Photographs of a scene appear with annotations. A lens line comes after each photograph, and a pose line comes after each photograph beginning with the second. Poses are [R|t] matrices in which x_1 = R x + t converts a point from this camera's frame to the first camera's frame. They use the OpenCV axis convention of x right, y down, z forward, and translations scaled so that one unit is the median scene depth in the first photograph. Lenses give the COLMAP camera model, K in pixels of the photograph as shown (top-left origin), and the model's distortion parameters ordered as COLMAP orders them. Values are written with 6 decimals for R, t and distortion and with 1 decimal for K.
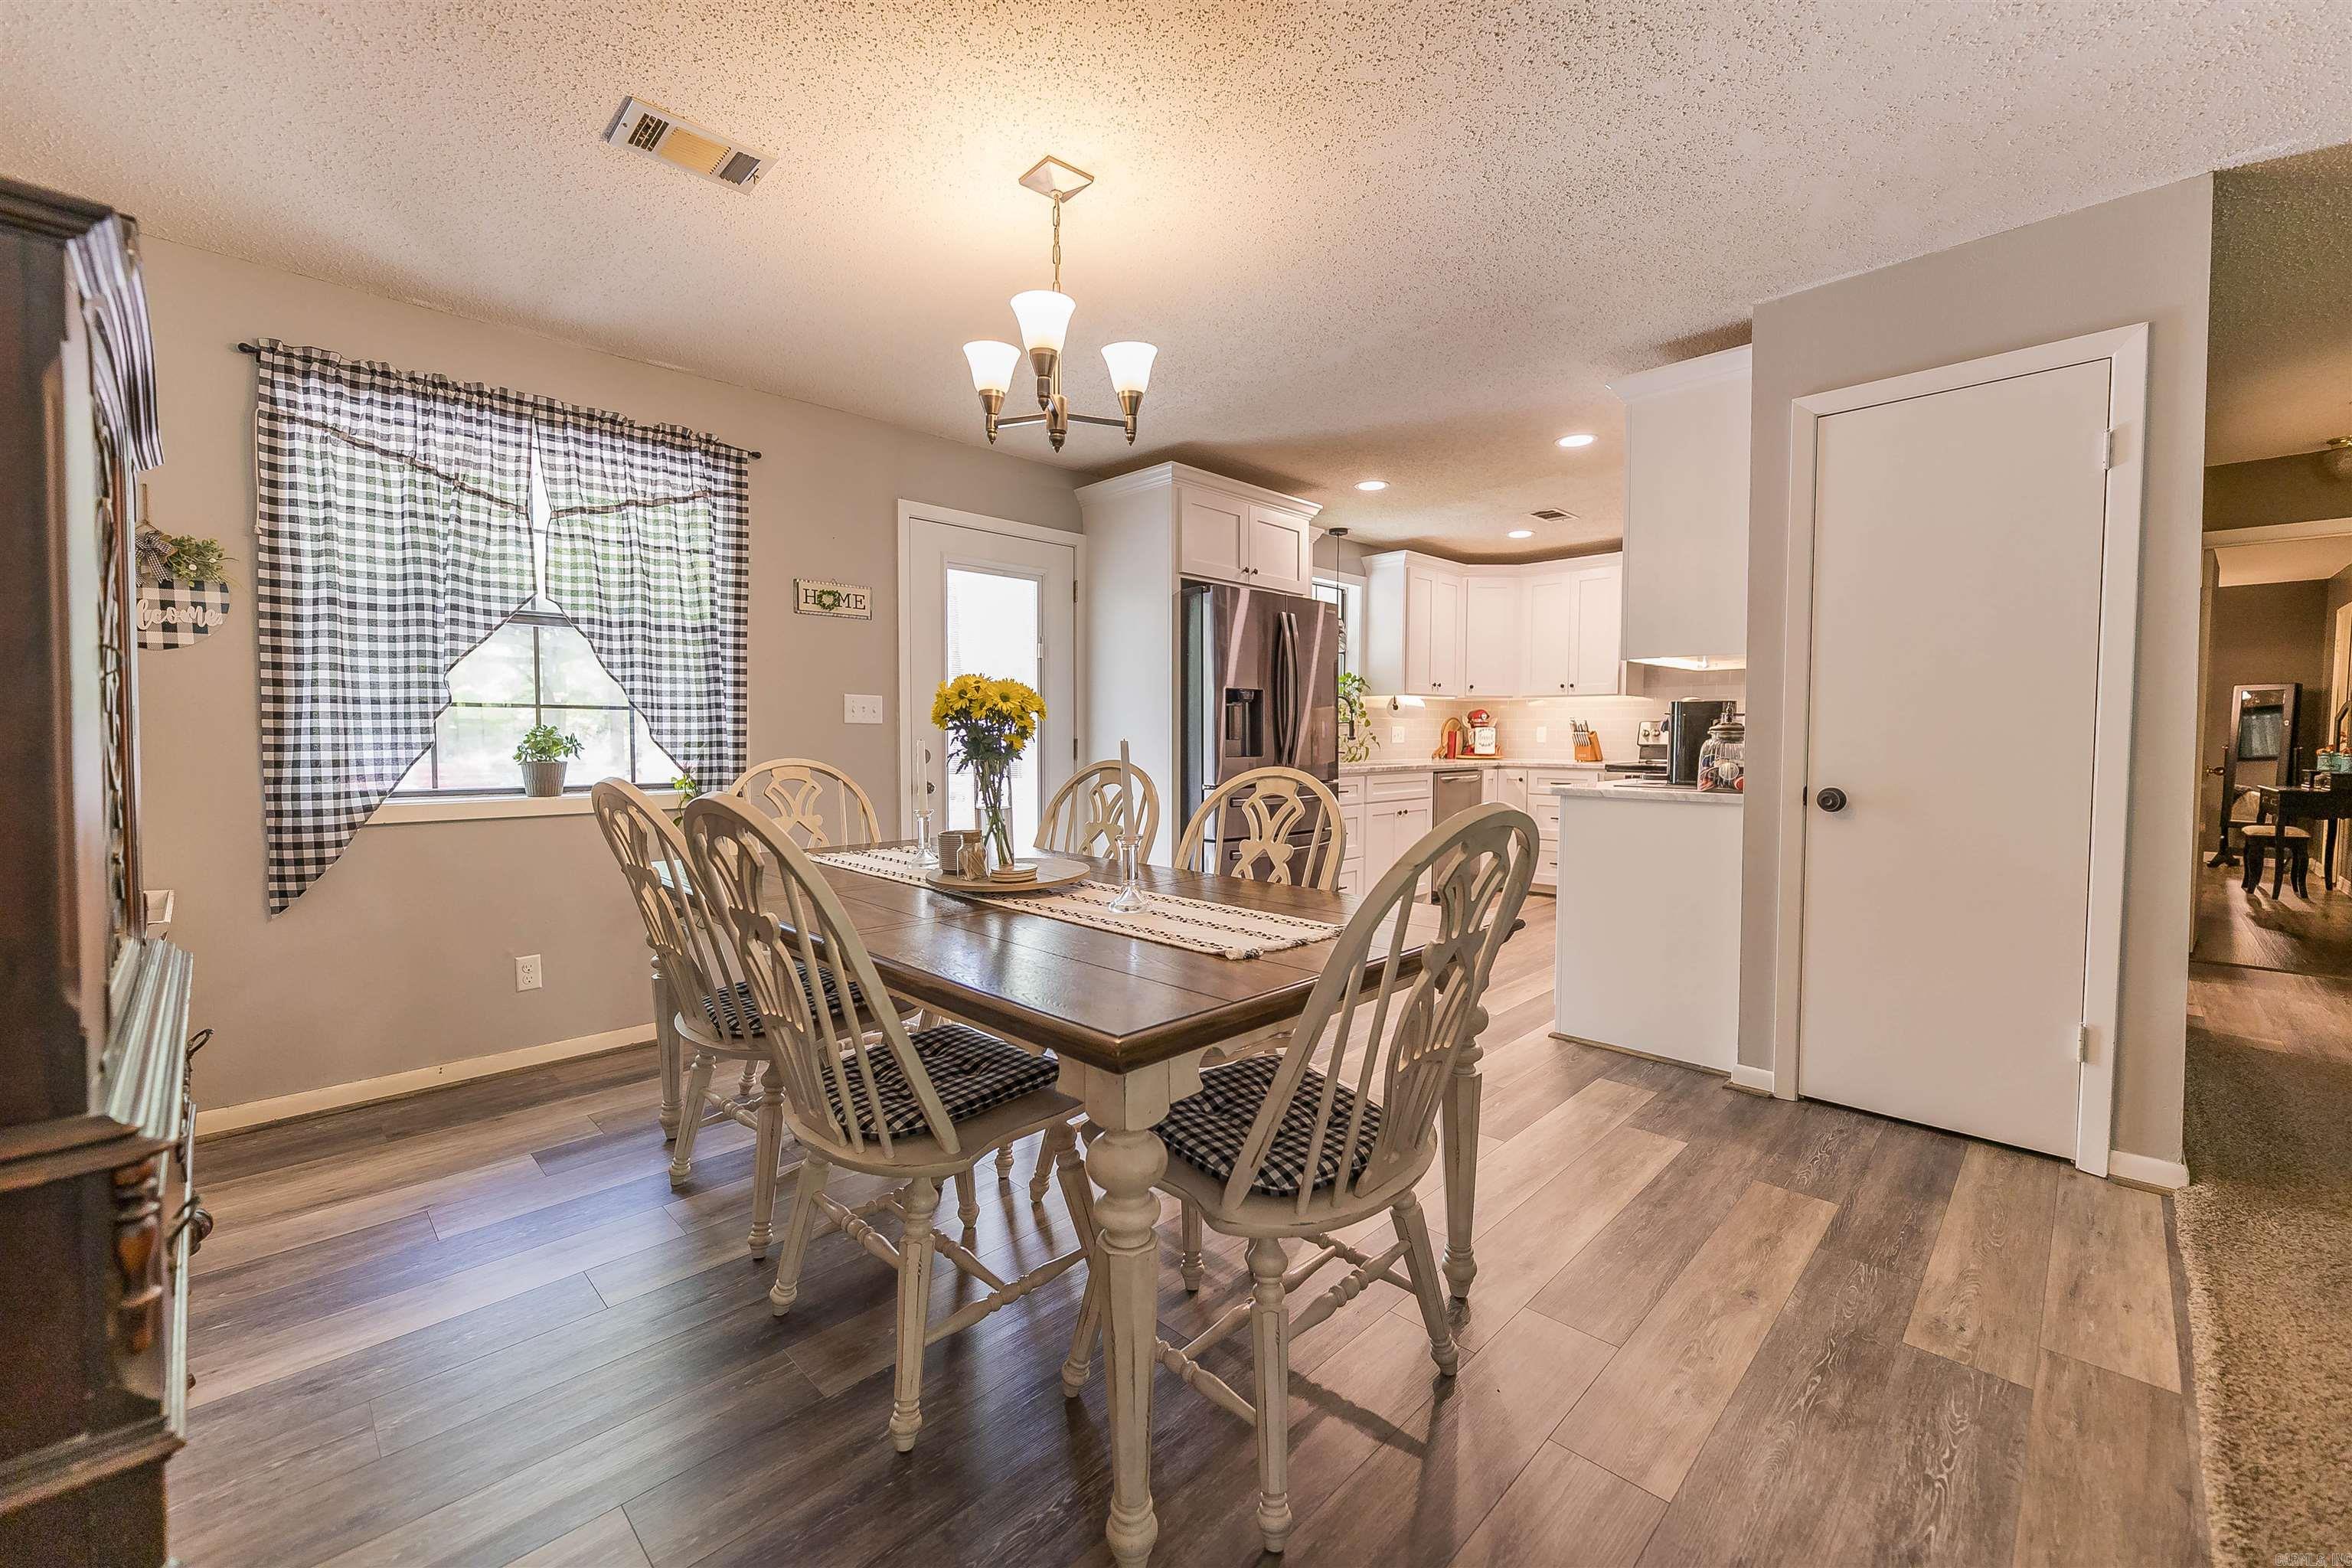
lens RADIAL K [[935.2, 0, 1178.2], [0, 935.2, 777.3], [0, 0, 1]] dist [-0.004299, -0.000572]
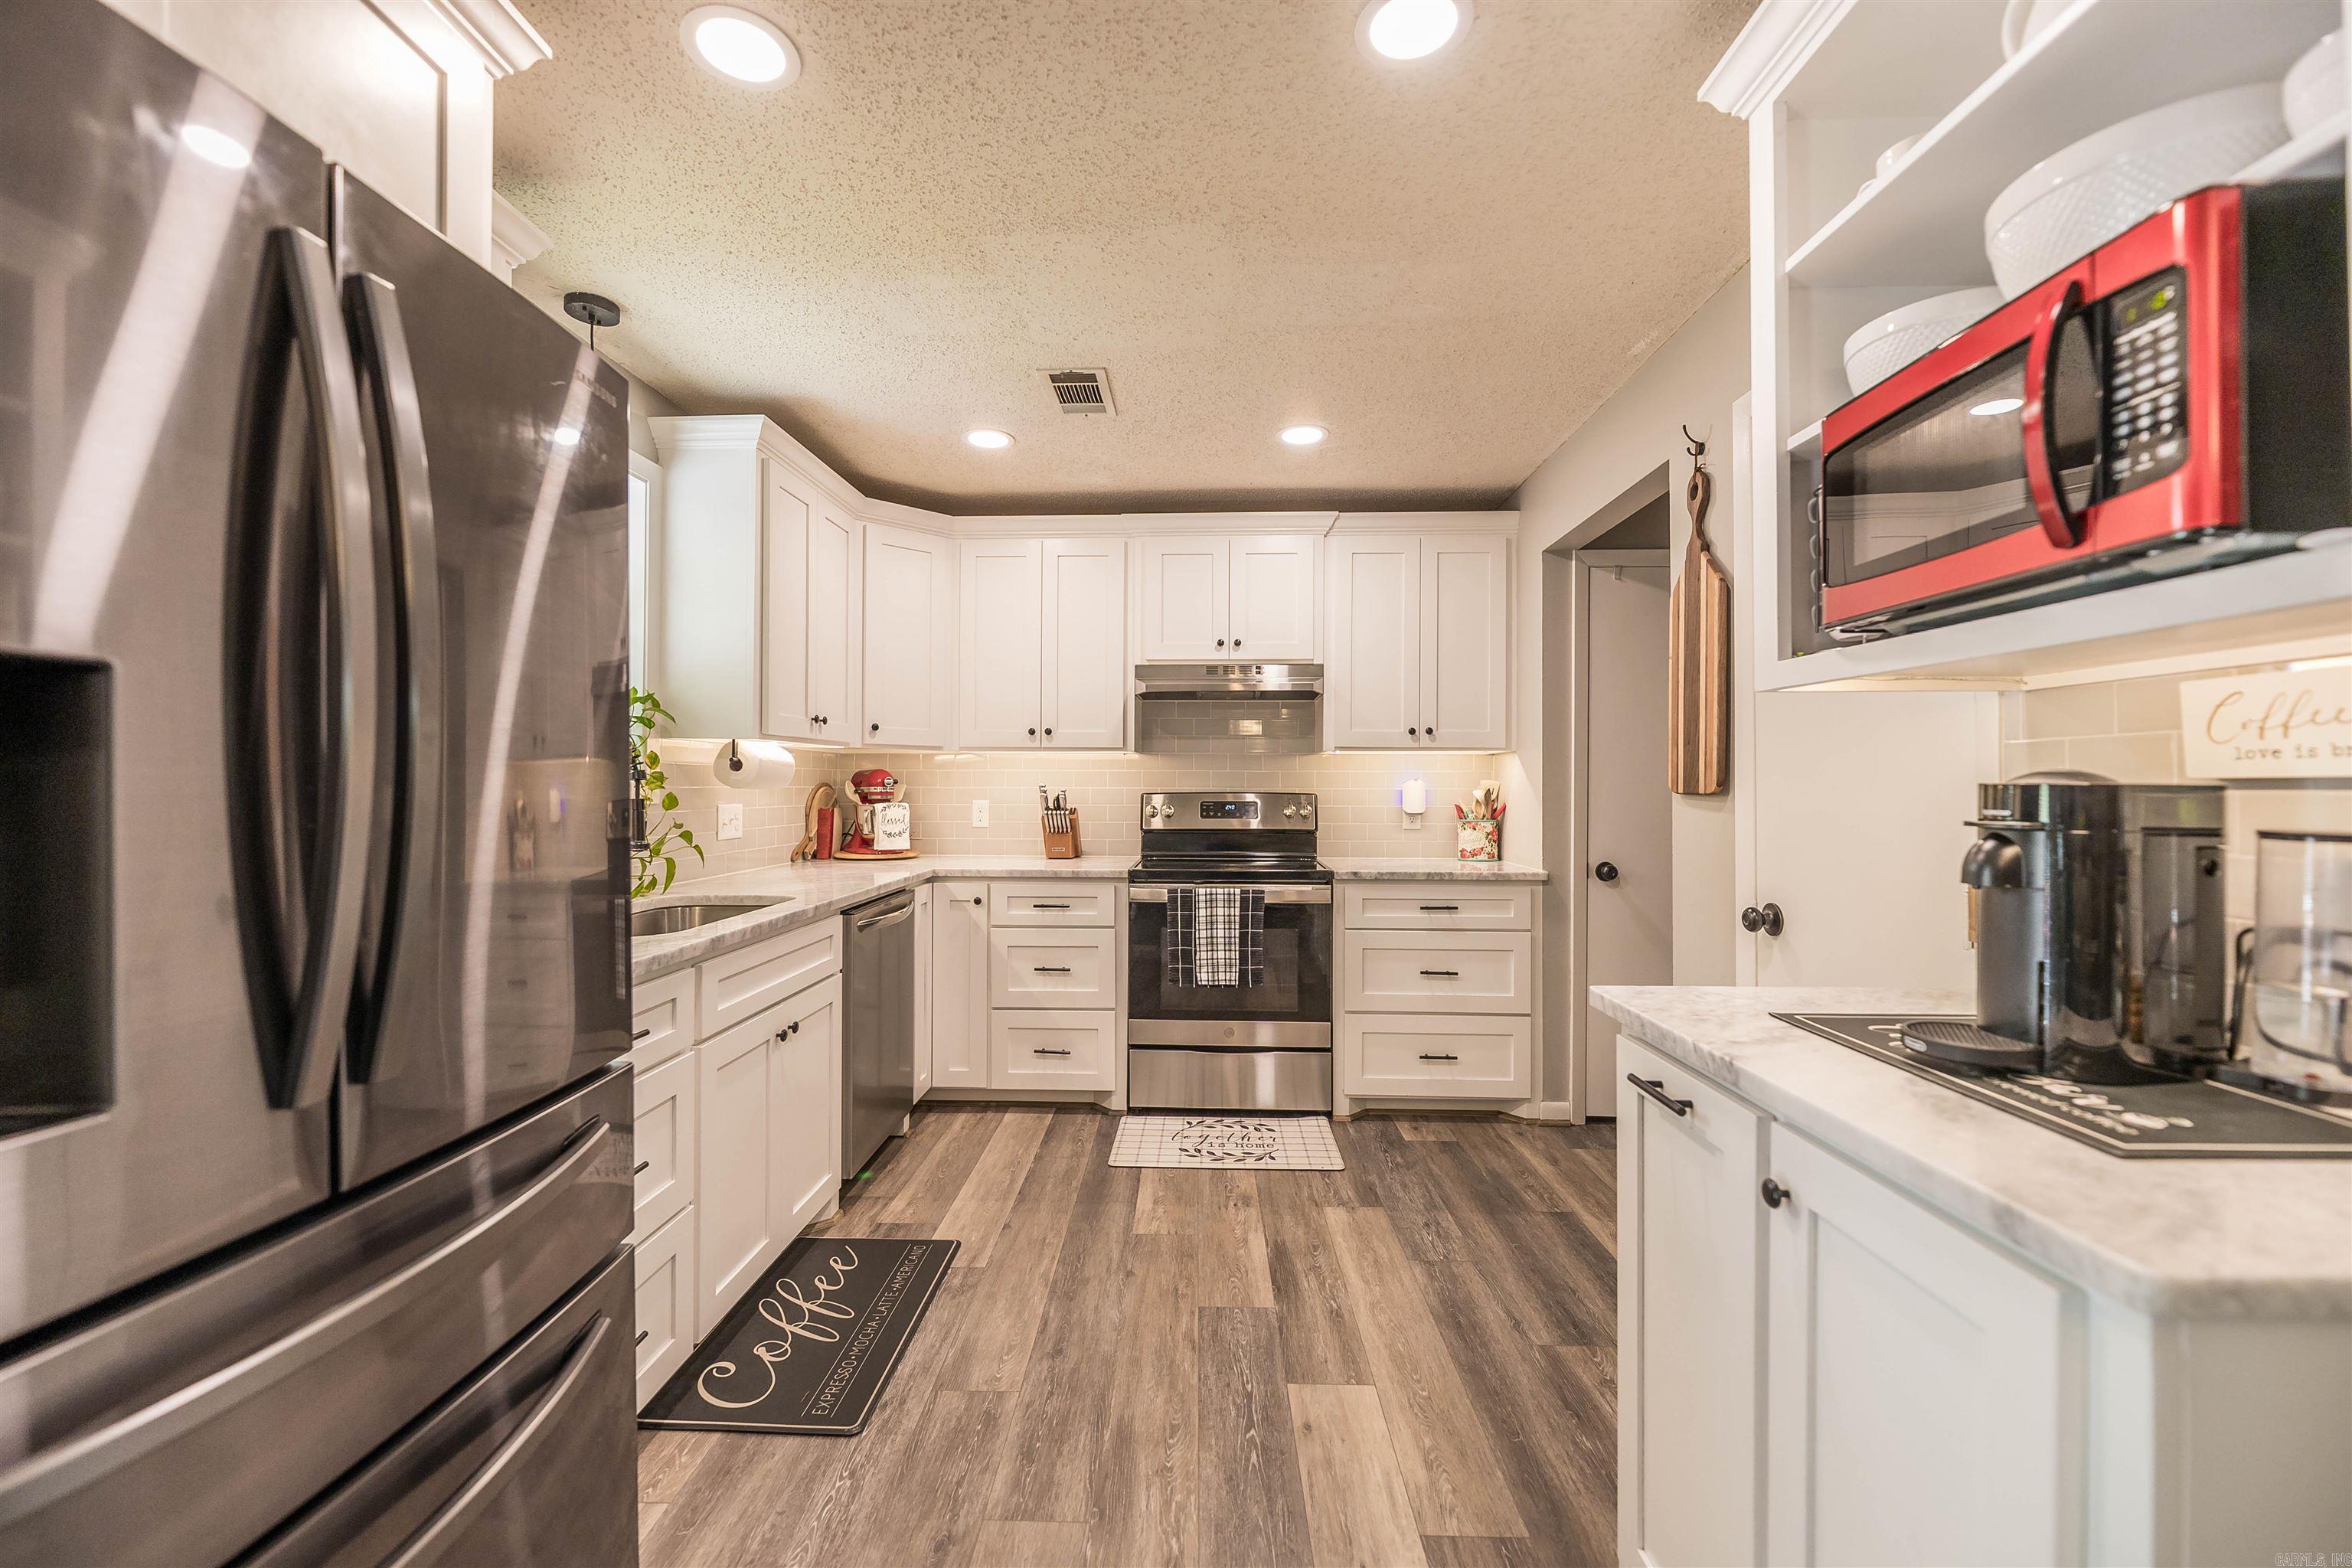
lens RADIAL K [[935.2, 0, 1150.7], [0, 935.2, 788.8], [0, 0, 1]] dist [-0.004299, -0.000572]
pose [[0.741818, -0.002441, 0.670597, 0.152709], [0.029360, 0.999153, -0.028841, -0.086621], [-0.669959, 0.041083, 0.741261, 1.036721]]
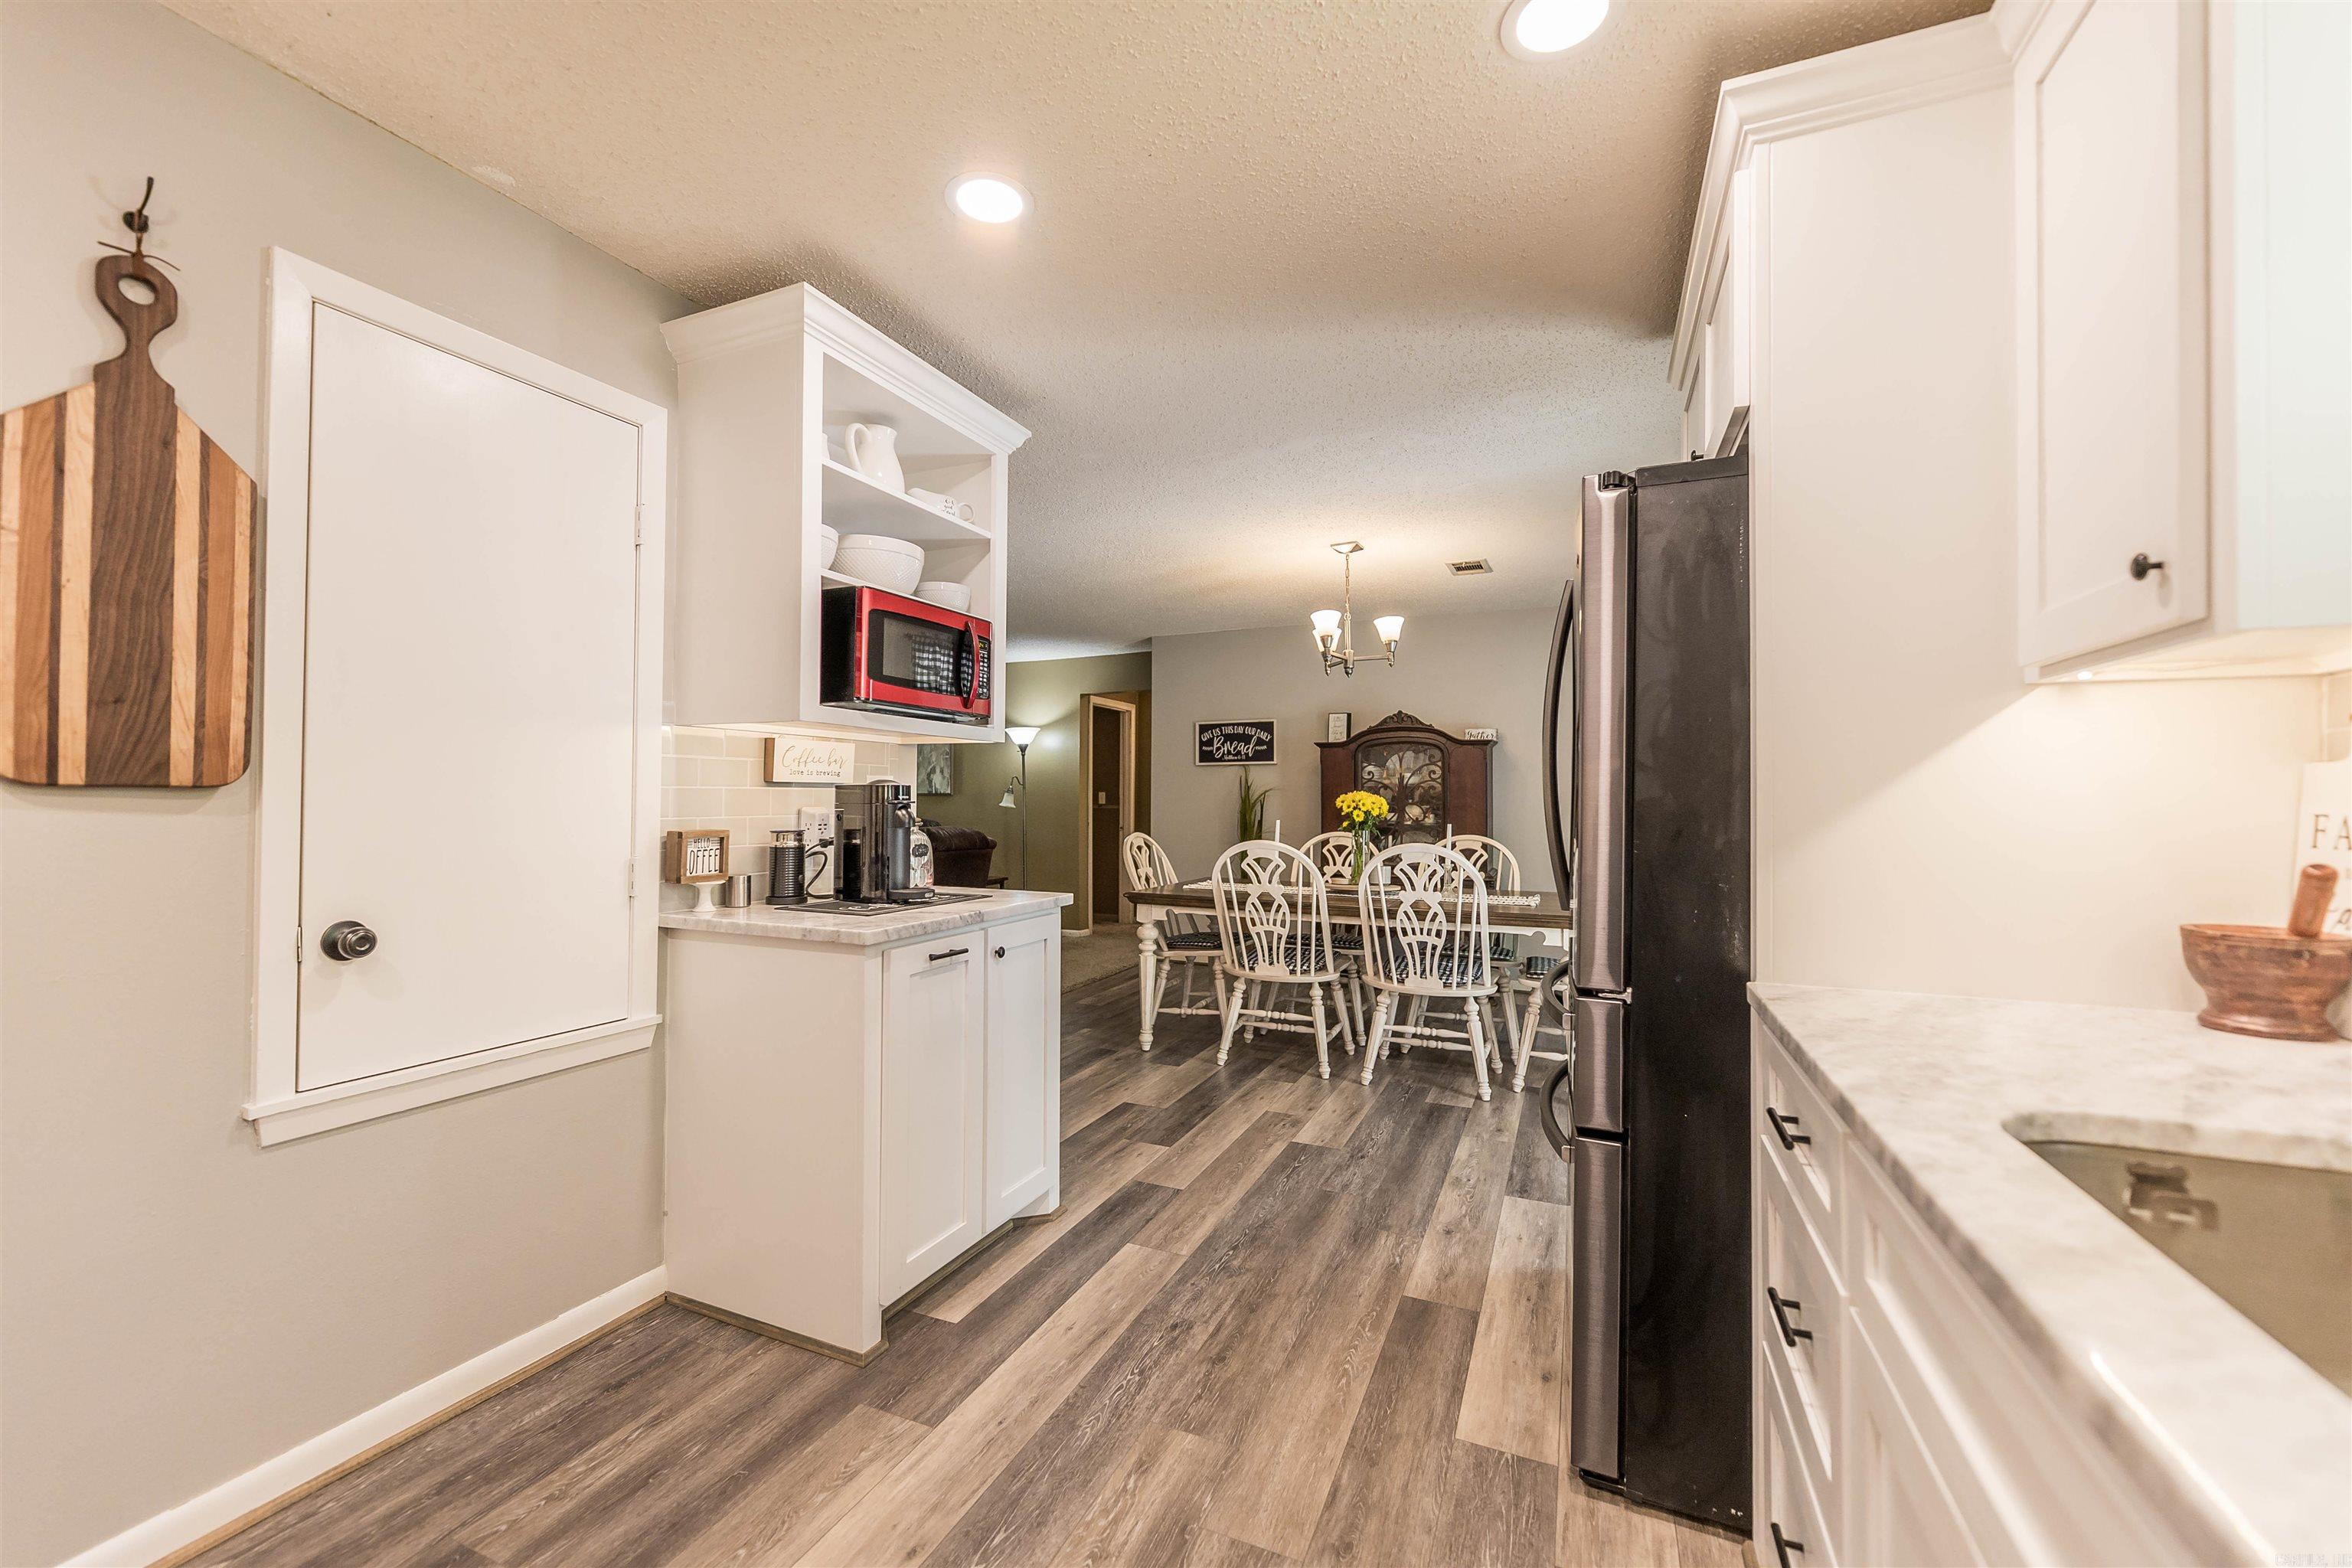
lens RADIAL K [[935.2, 0, 1160.3], [0, 935.2, 801.5], [0, 0, 1]] dist [-0.004299, -0.000572]
pose [[-0.939324, -0.005257, -0.342992, 0.625108], [-0.021452, 0.998826, 0.043441, -0.112919], [0.342361, 0.048163, -0.938333, 1.836829]]
